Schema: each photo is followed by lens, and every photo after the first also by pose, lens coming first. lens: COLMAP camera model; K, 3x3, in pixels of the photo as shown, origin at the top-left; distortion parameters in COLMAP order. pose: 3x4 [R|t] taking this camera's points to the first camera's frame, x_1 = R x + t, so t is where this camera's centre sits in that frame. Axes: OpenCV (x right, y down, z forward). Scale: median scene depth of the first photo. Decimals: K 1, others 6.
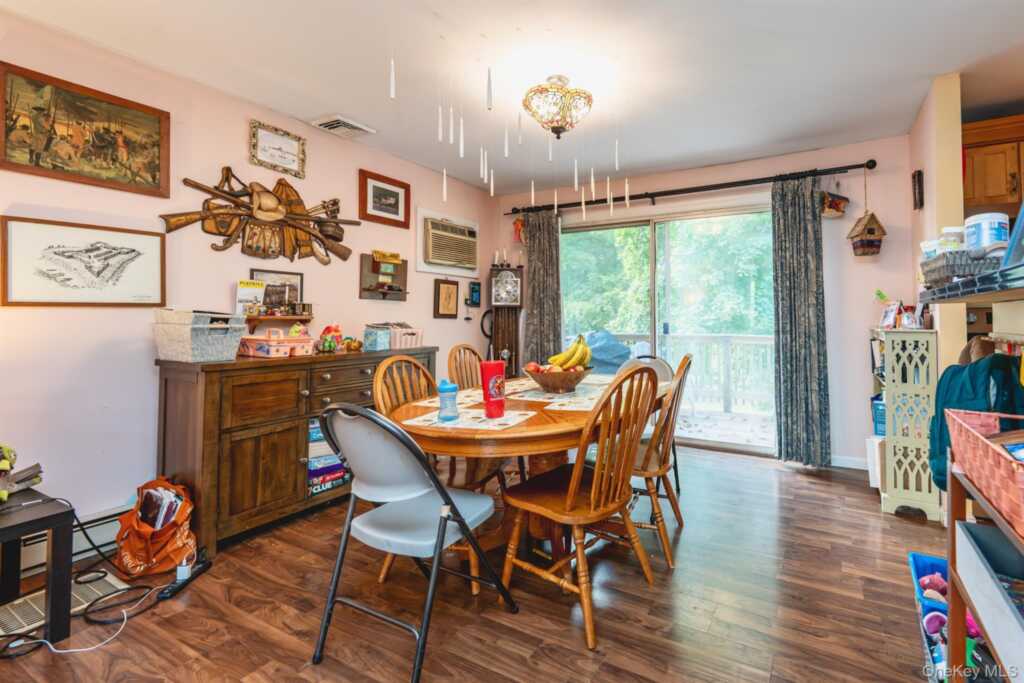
lens RADIAL K [[452.3, 0, 596.9], [0, 452.3, 314.4], [0, 0, 1]] dist [0.001533, 0.000017]
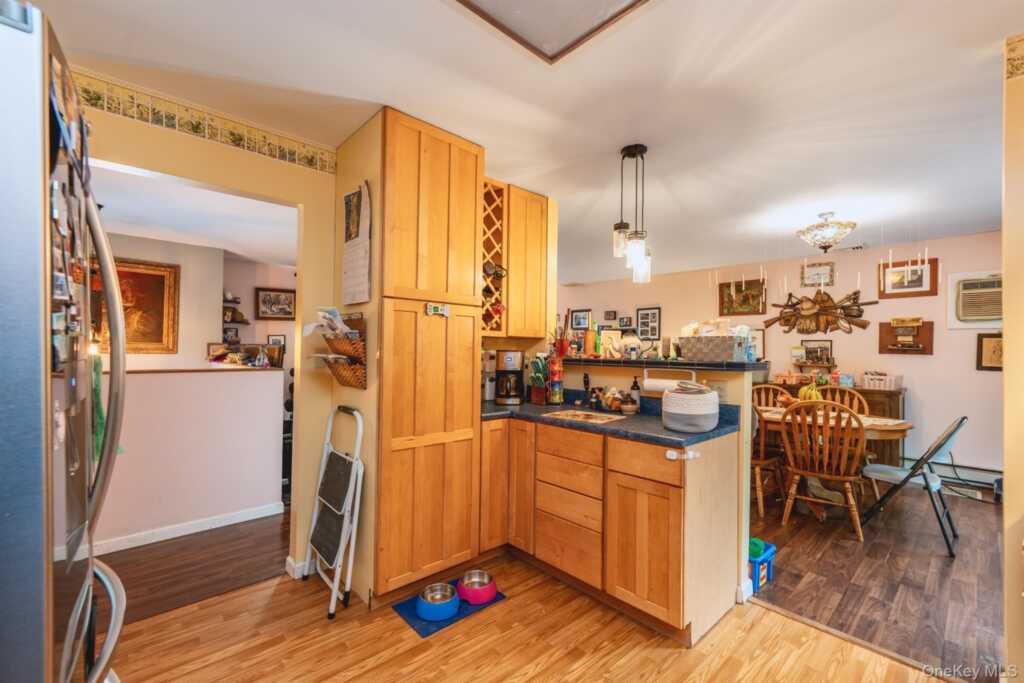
lens RADIAL K [[421.6, 0, 514.5], [0, 421.6, 346.2], [0, 0, 1]] dist [-0.000346, -0.000152]
pose [[-0.345019, -0.009475, -0.938548, 1.193912], [-0.003217, 0.999955, -0.008912, -0.044749], [0.938590, -0.000055, -0.345034, 0.381751]]
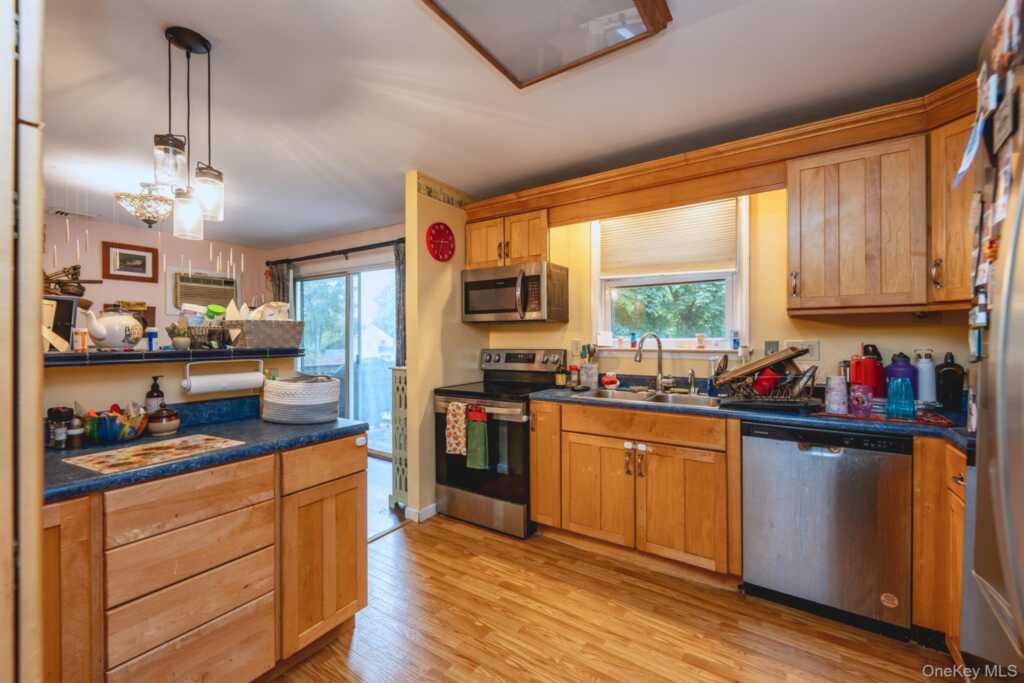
lens RADIAL K [[420.4, 0, 511.7], [0, 420.4, 338.0], [0, 0, 1]] dist [0.000222, -0.000489]
pose [[0.993214, 0.003696, -0.116239, 0.875935], [-0.002579, 0.999949, 0.009758, -0.049151], [0.116270, -0.009392, 0.993173, -0.116991]]
